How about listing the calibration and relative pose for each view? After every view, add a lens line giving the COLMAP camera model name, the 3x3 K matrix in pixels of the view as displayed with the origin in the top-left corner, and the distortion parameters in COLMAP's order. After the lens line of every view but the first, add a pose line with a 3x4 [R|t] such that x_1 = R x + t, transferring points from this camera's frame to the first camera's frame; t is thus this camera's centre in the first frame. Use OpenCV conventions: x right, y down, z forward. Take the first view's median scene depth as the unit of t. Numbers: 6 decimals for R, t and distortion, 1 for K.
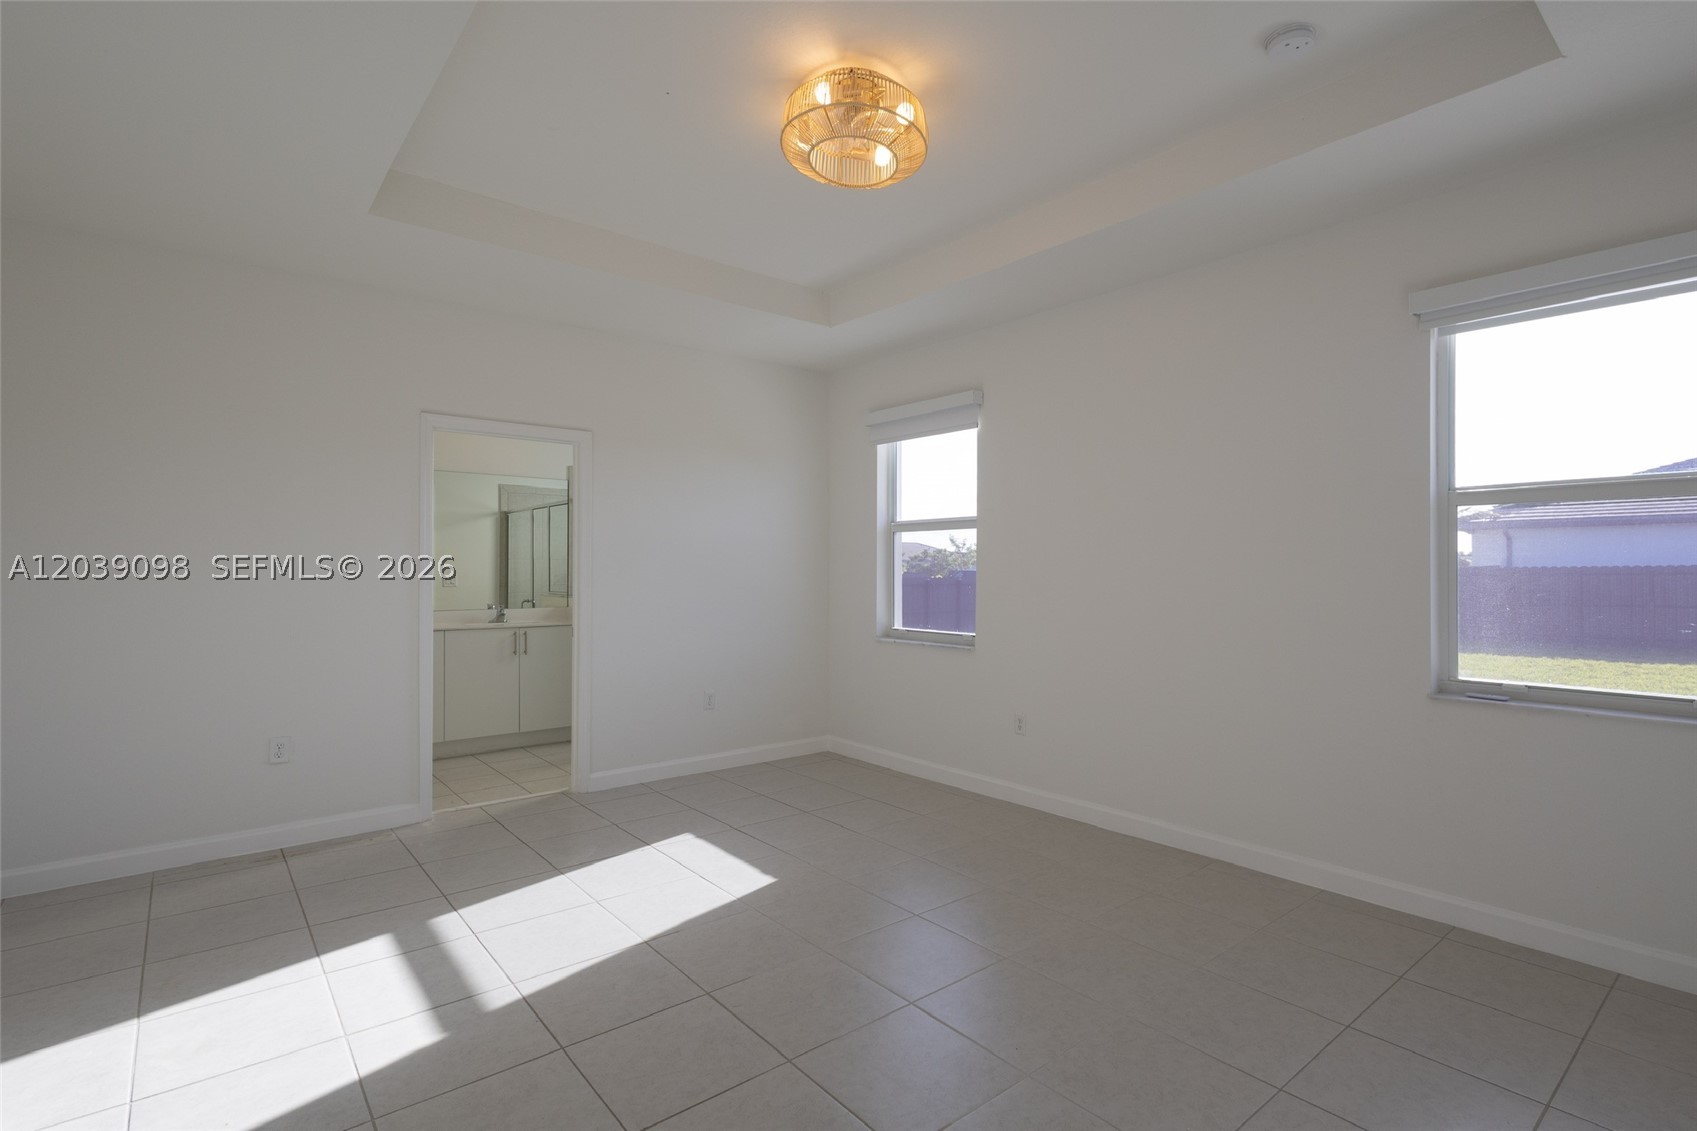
lens RADIAL K [[810.8, 0, 848.5], [0, 810.8, 565.5], [0, 0, 1]] dist [0.000346, -0.000303]
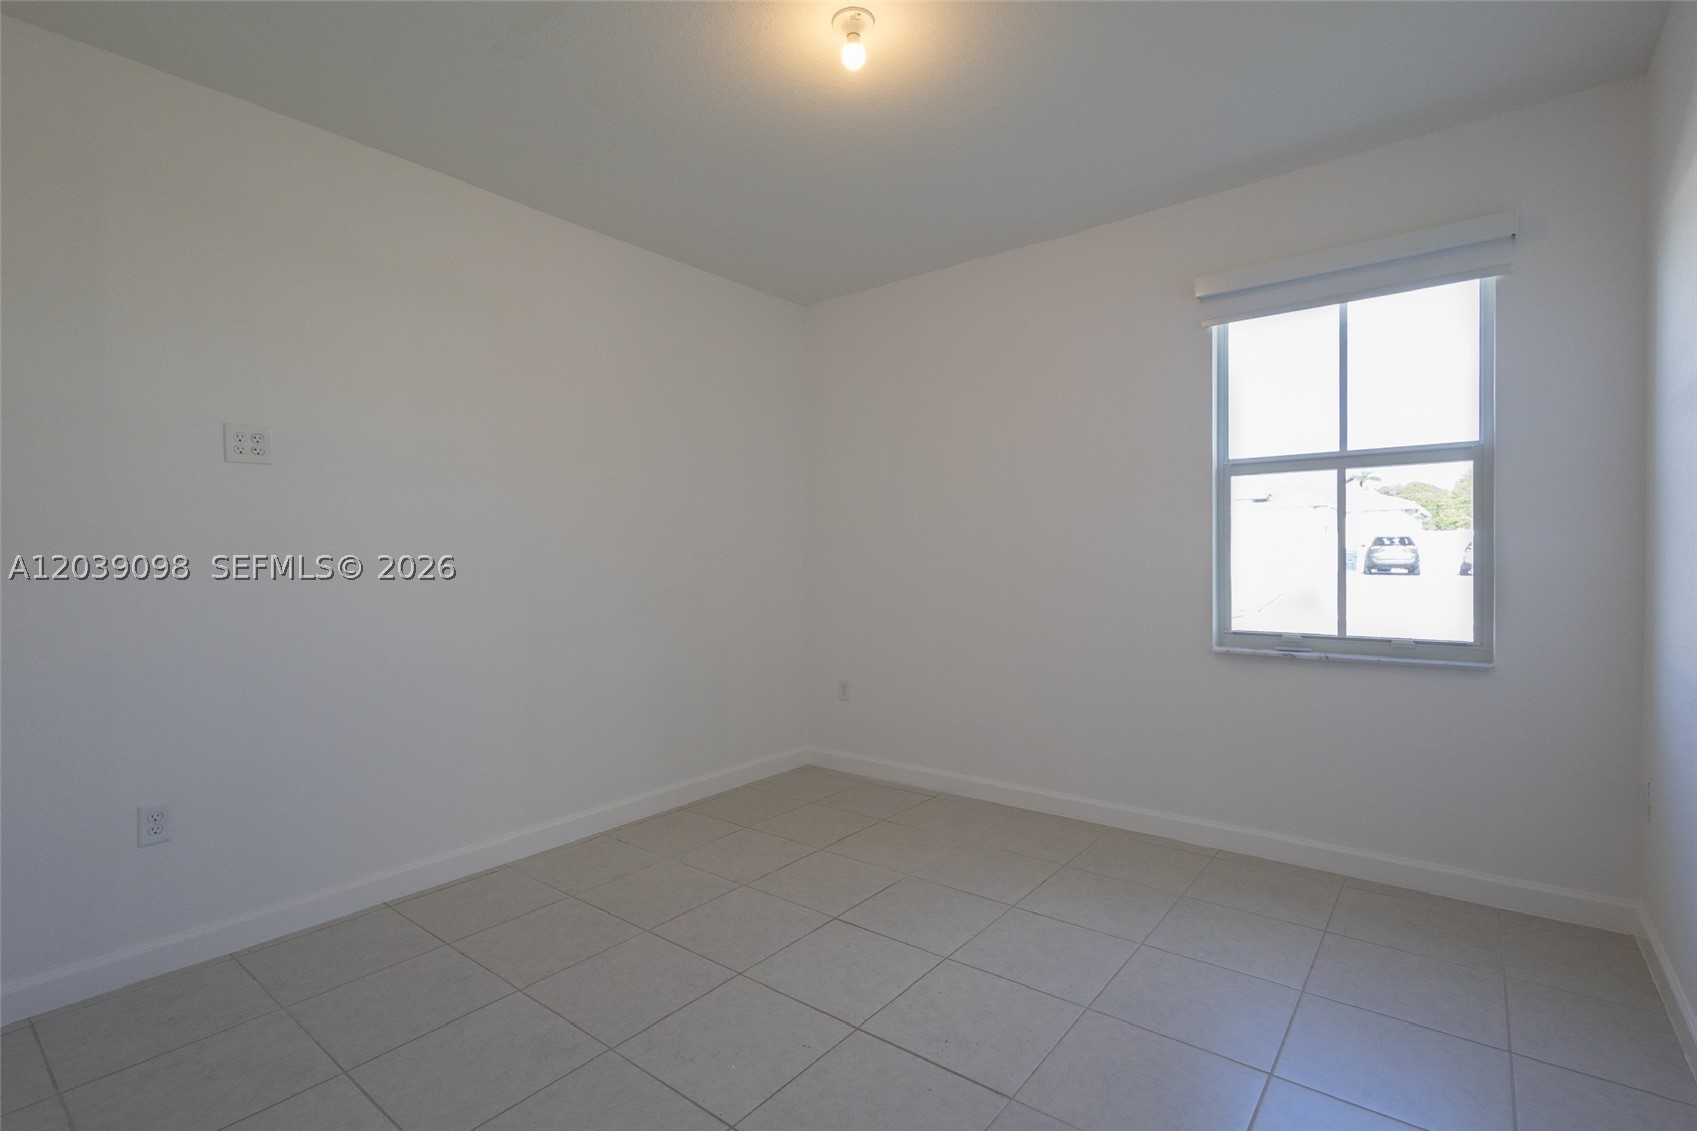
lens RADIAL K [[810.8, 0, 848.5], [0, 810.8, 565.5], [0, 0, 1]] dist [0.000346, -0.000303]
pose [[0.974199, -0.026107, 0.224175, -0.108086], [0.018761, 0.999217, 0.034839, 0.000280], [-0.224909, -0.029734, 0.973926, 0.133908]]
